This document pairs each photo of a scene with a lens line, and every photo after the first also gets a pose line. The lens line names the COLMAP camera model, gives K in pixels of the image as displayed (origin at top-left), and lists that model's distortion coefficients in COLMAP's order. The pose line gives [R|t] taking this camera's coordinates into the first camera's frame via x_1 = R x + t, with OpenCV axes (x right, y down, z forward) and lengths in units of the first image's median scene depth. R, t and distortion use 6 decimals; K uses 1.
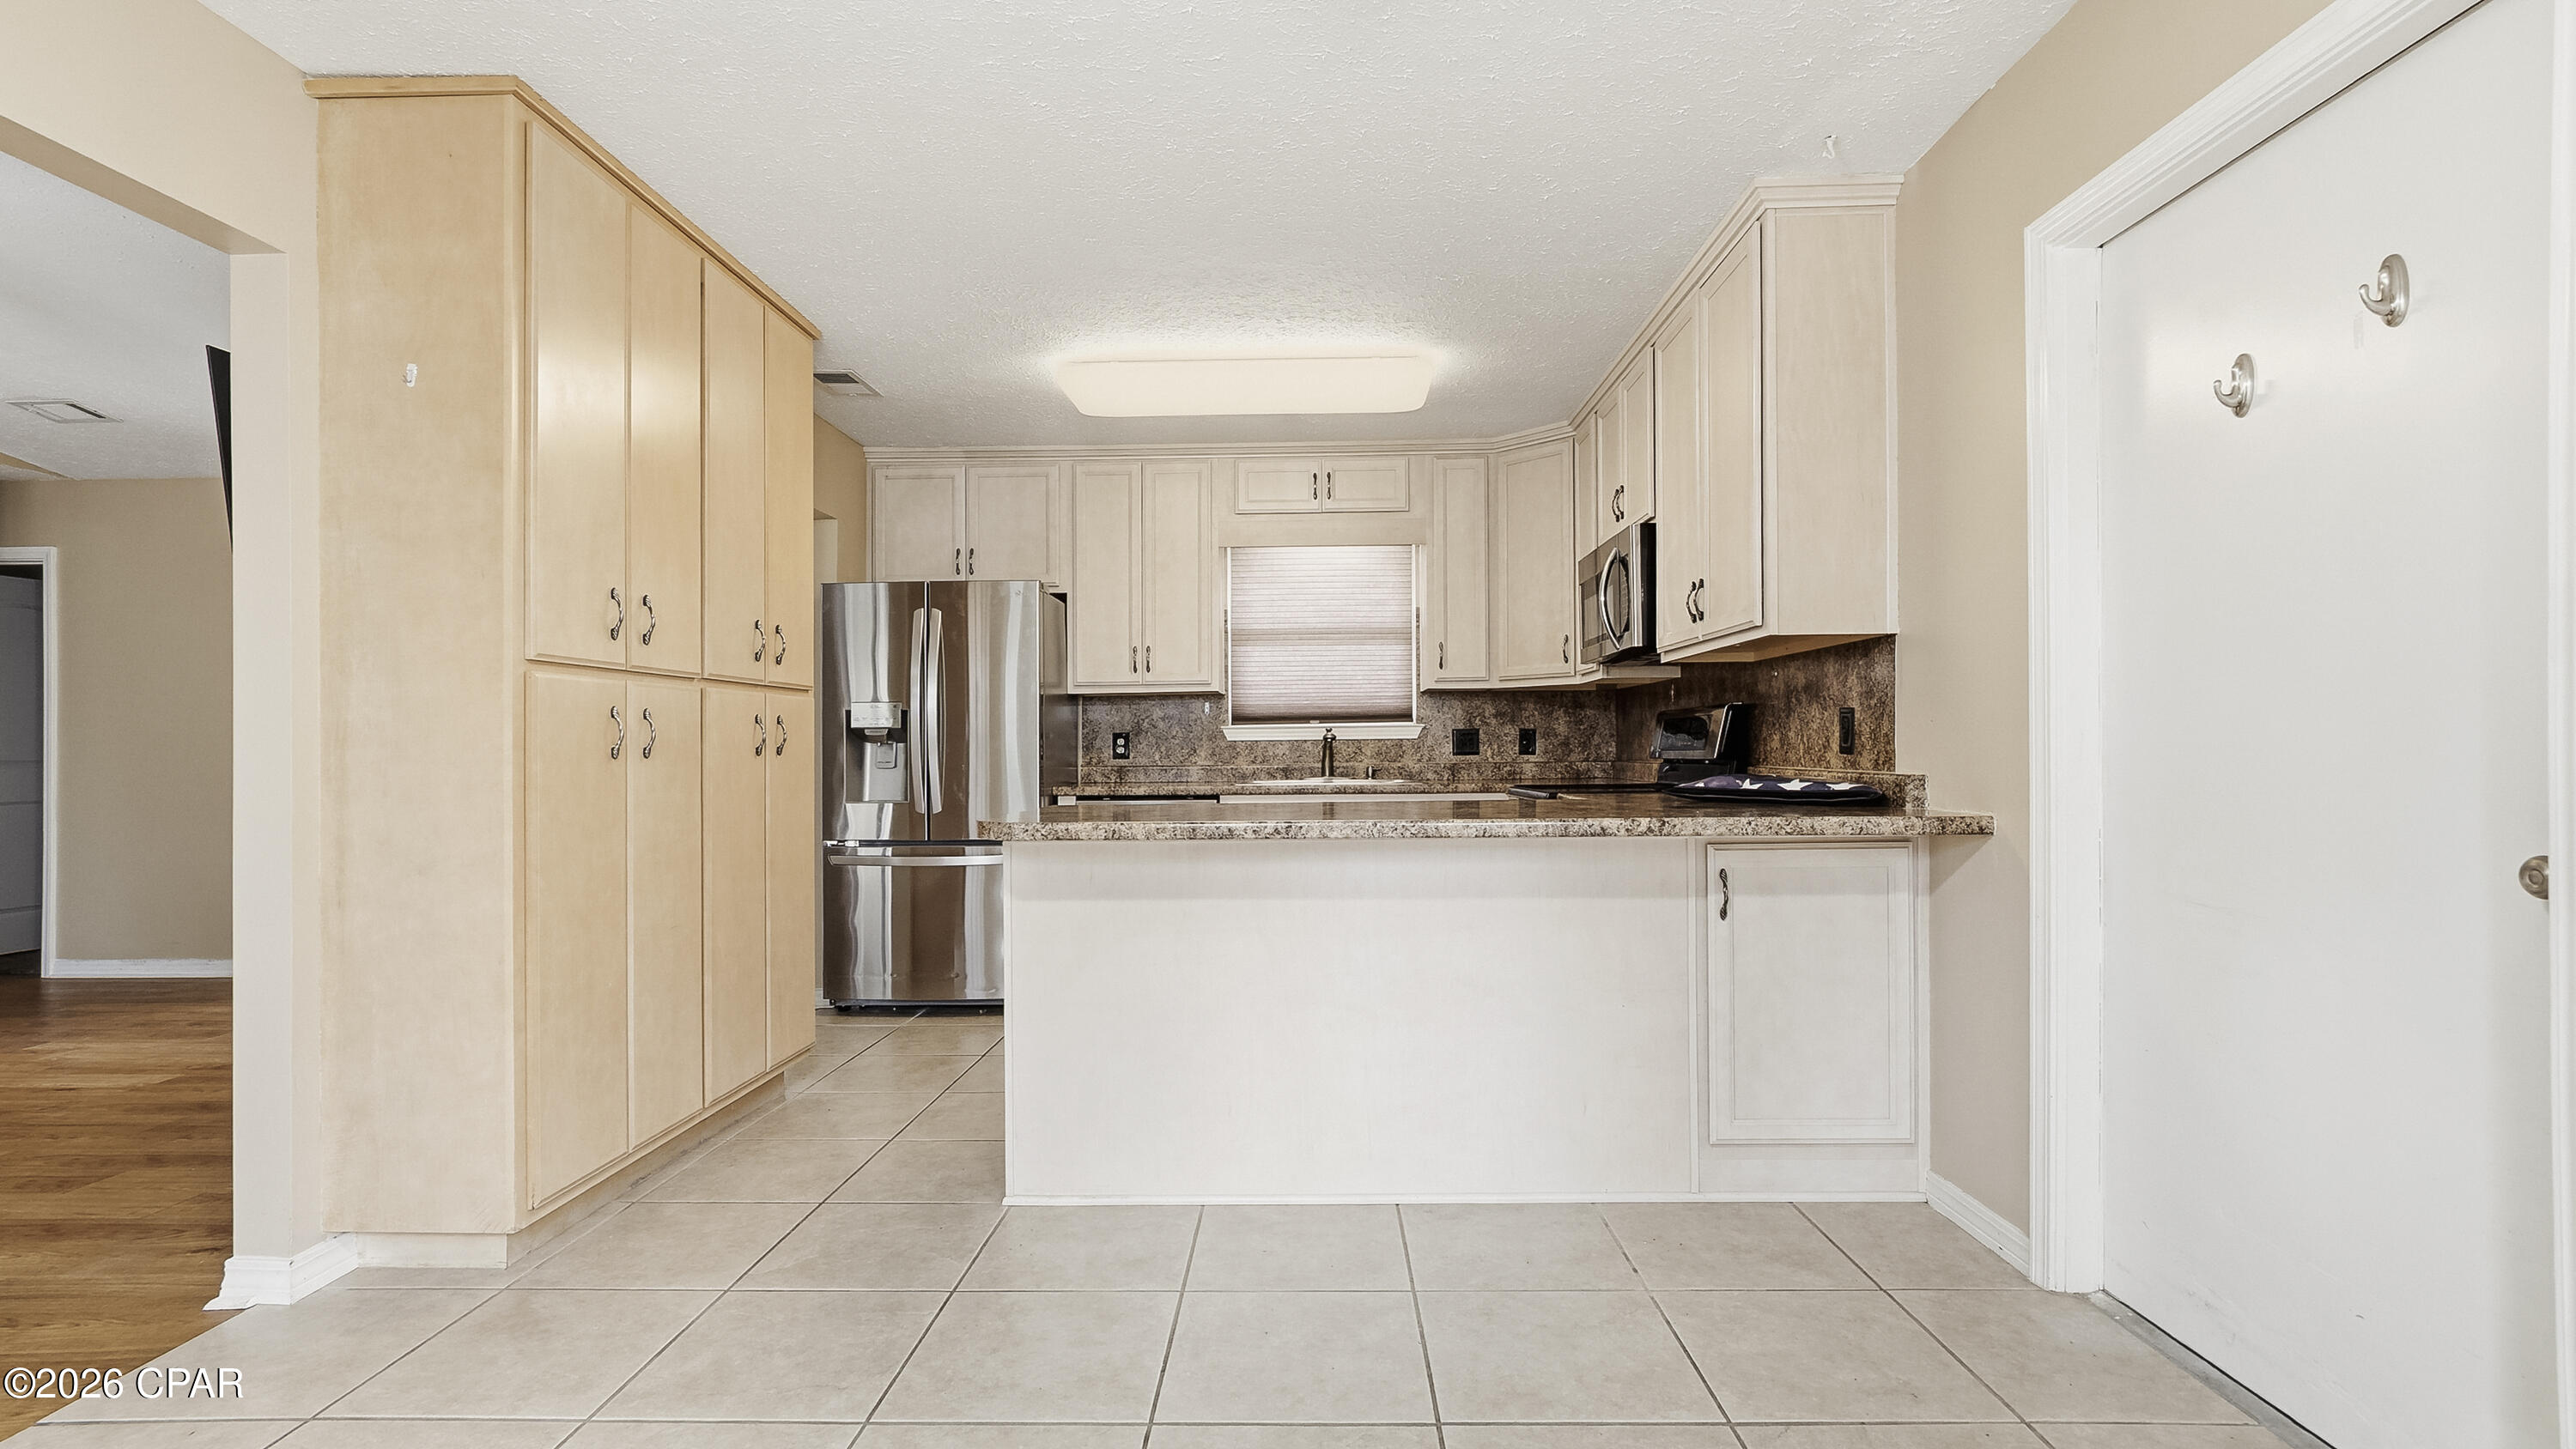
lens RADIAL K [[1153.3, 0, 1293.0], [0, 1153.3, 737.4], [0, 0, 1]] dist [-0.011753, 0.002294]
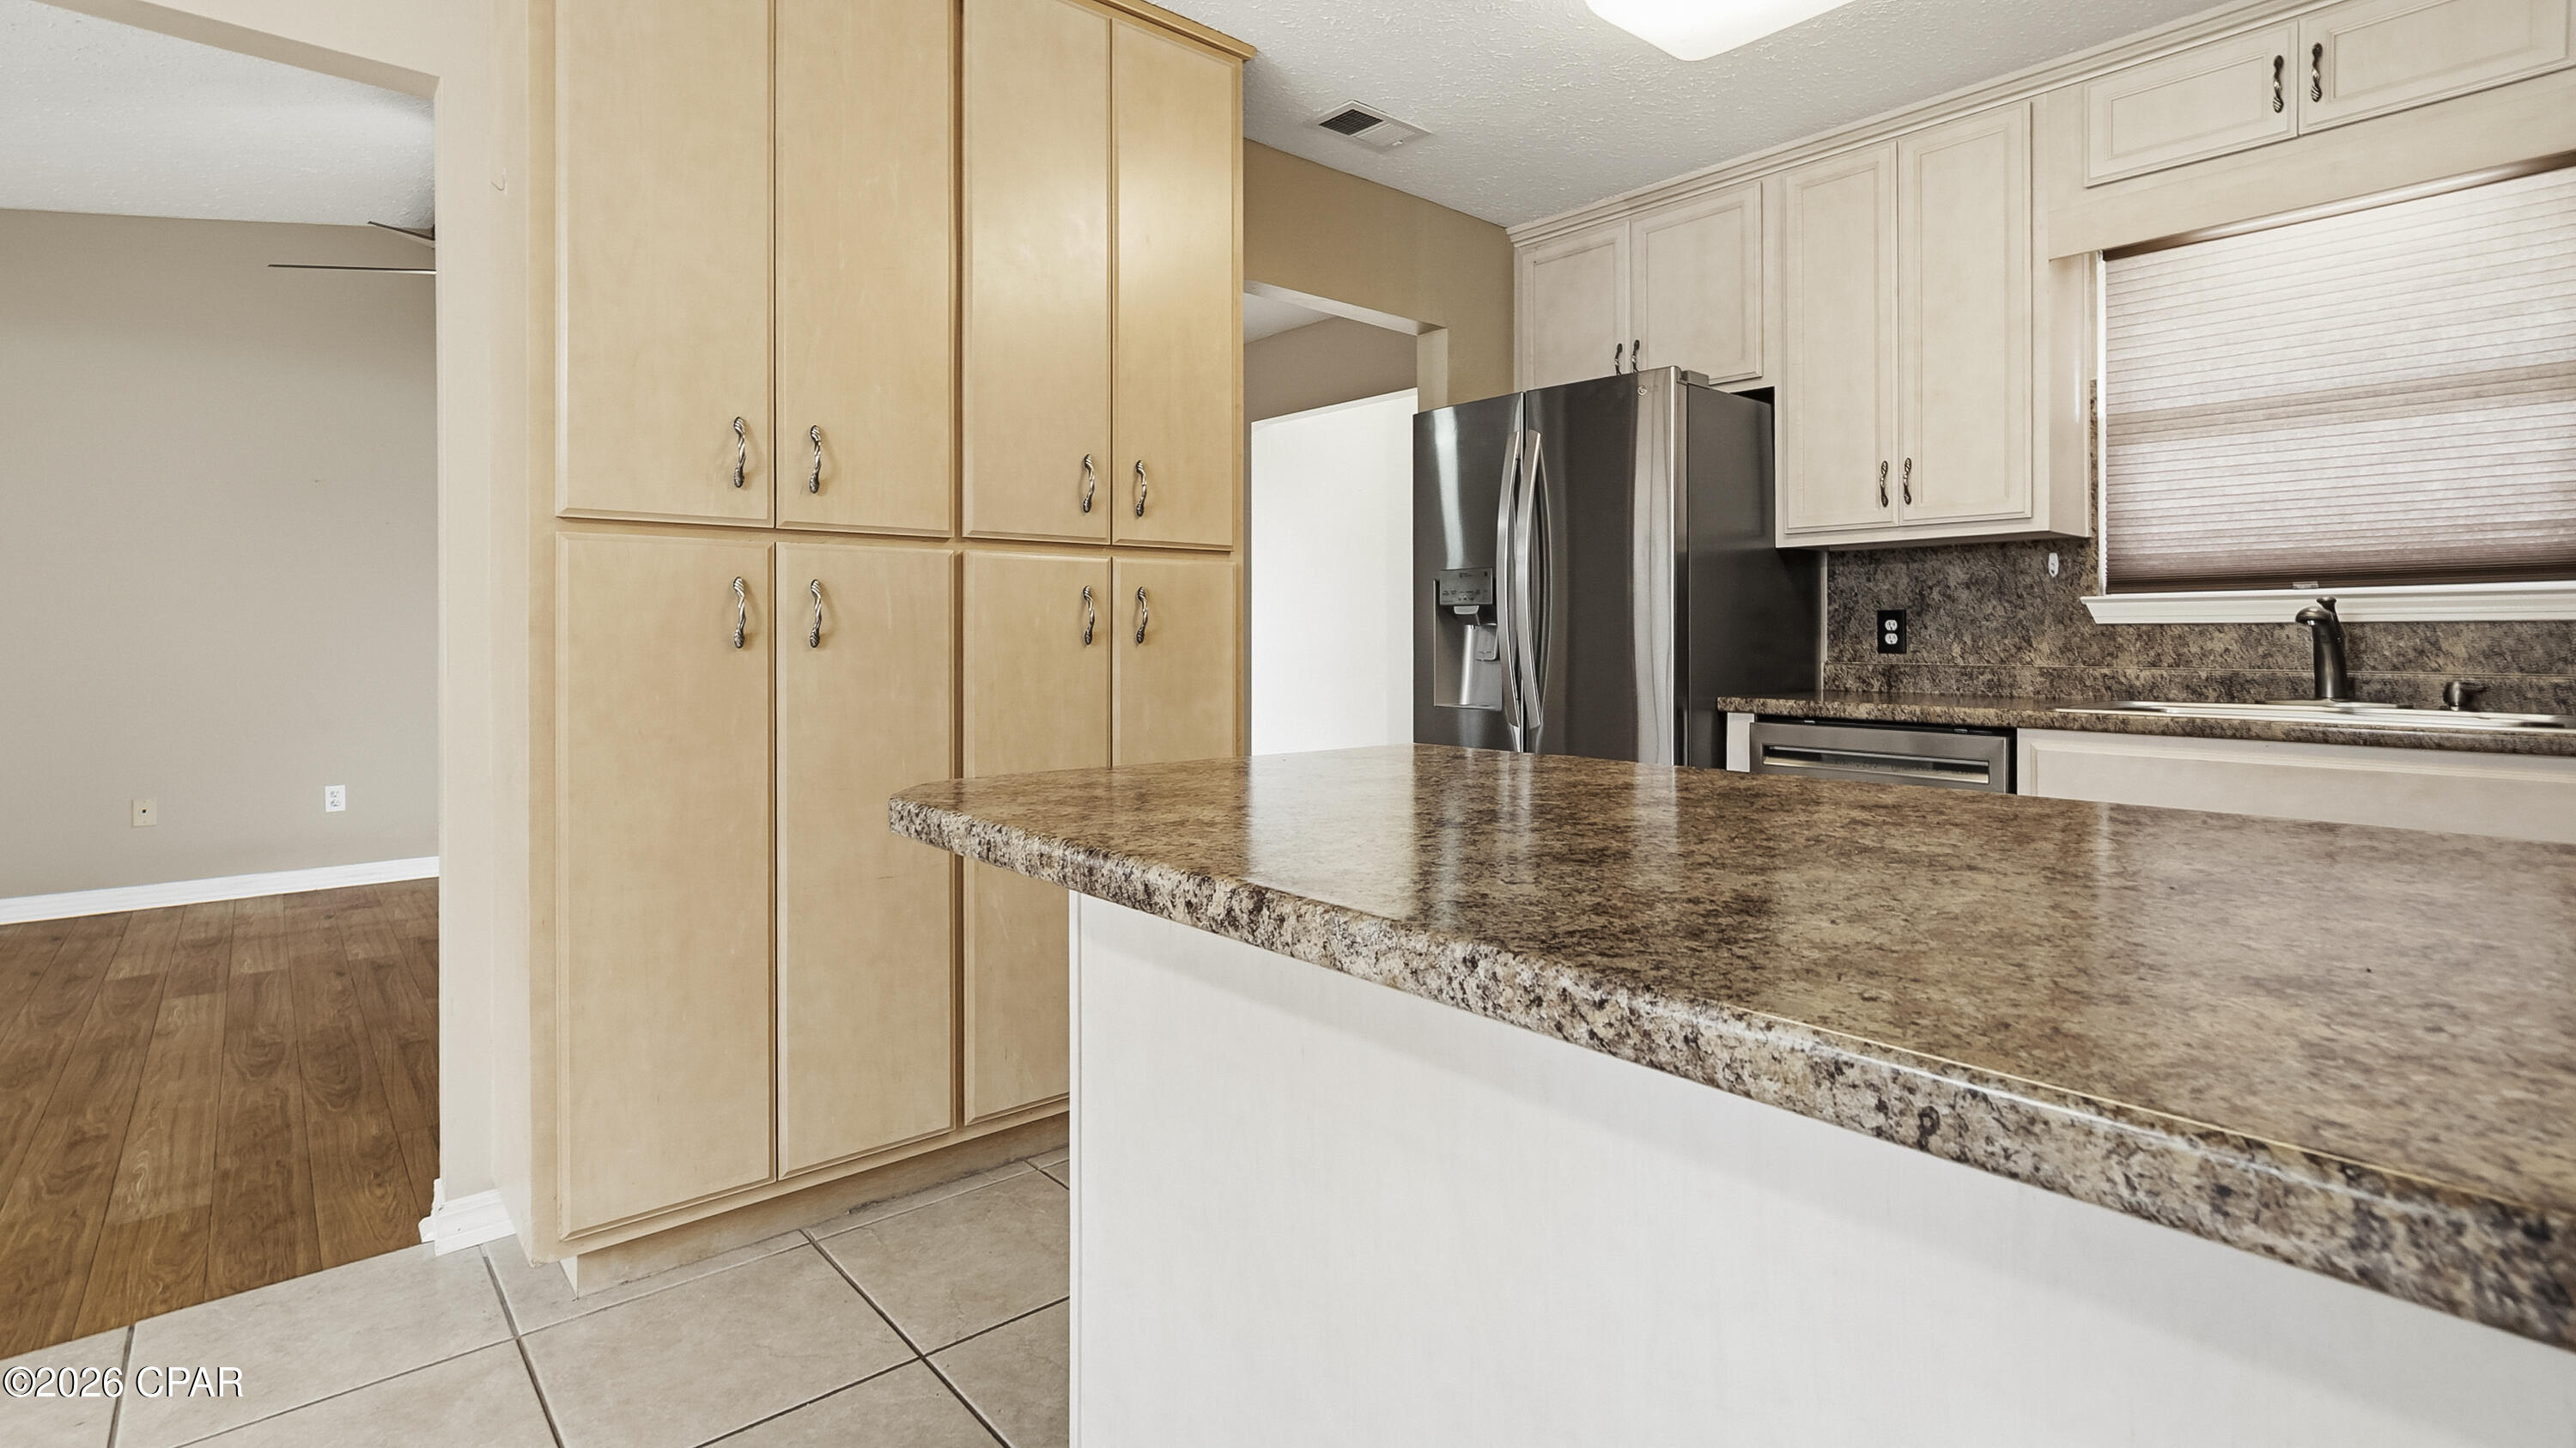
lens RADIAL K [[1153.6, 0, 1386.4], [0, 1153.6, 631.7], [0, 0, 1]] dist [-0.011753, 0.002294]
pose [[0.672661, 0.007844, -0.739910, 0.118080], [0.001175, 0.999931, 0.011668, -0.000135], [0.739950, -0.008718, 0.672605, 0.402287]]
